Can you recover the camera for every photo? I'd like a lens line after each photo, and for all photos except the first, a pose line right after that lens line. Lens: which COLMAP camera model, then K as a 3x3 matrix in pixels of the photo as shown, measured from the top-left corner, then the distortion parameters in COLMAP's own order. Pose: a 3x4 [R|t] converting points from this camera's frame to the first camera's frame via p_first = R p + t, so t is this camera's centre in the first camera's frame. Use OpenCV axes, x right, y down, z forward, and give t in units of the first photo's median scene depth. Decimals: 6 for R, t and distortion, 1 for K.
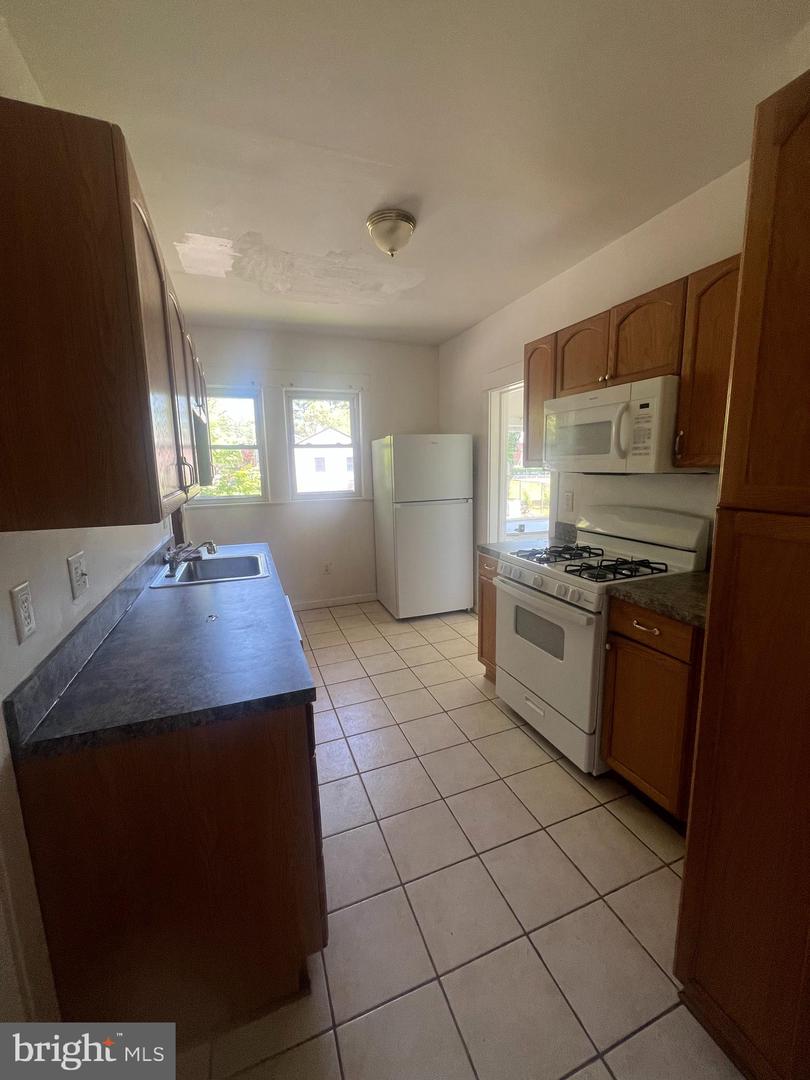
lens RADIAL K [[432.6, 0, 407.7], [0, 432.6, 536.7], [0, 0, 1]] dist [0.000232, -0.000002]
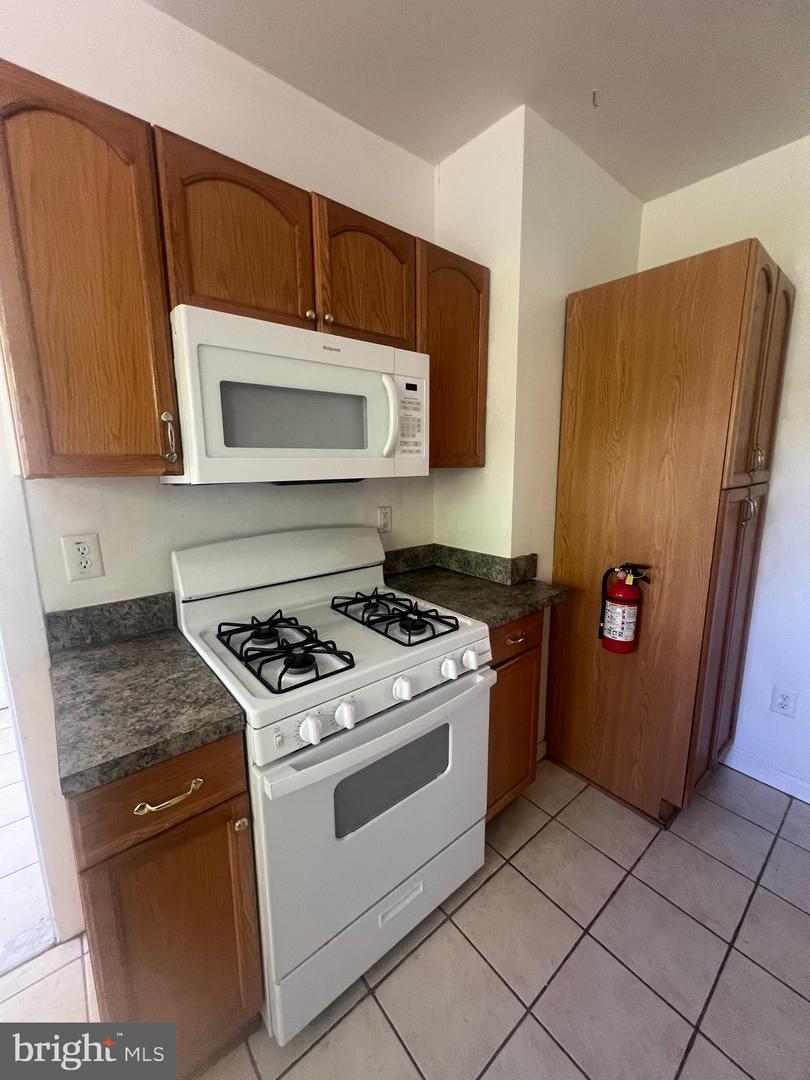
lens RADIAL K [[432.6, 0, 407.3], [0, 432.6, 538.4], [0, 0, 1]] dist [0.000232, -0.000002]
pose [[-0.320805, -0.149570, 0.935261, -0.189310], [0.164861, 0.963561, 0.210645, -0.207313], [-0.932687, 0.221764, -0.284457, 1.270200]]
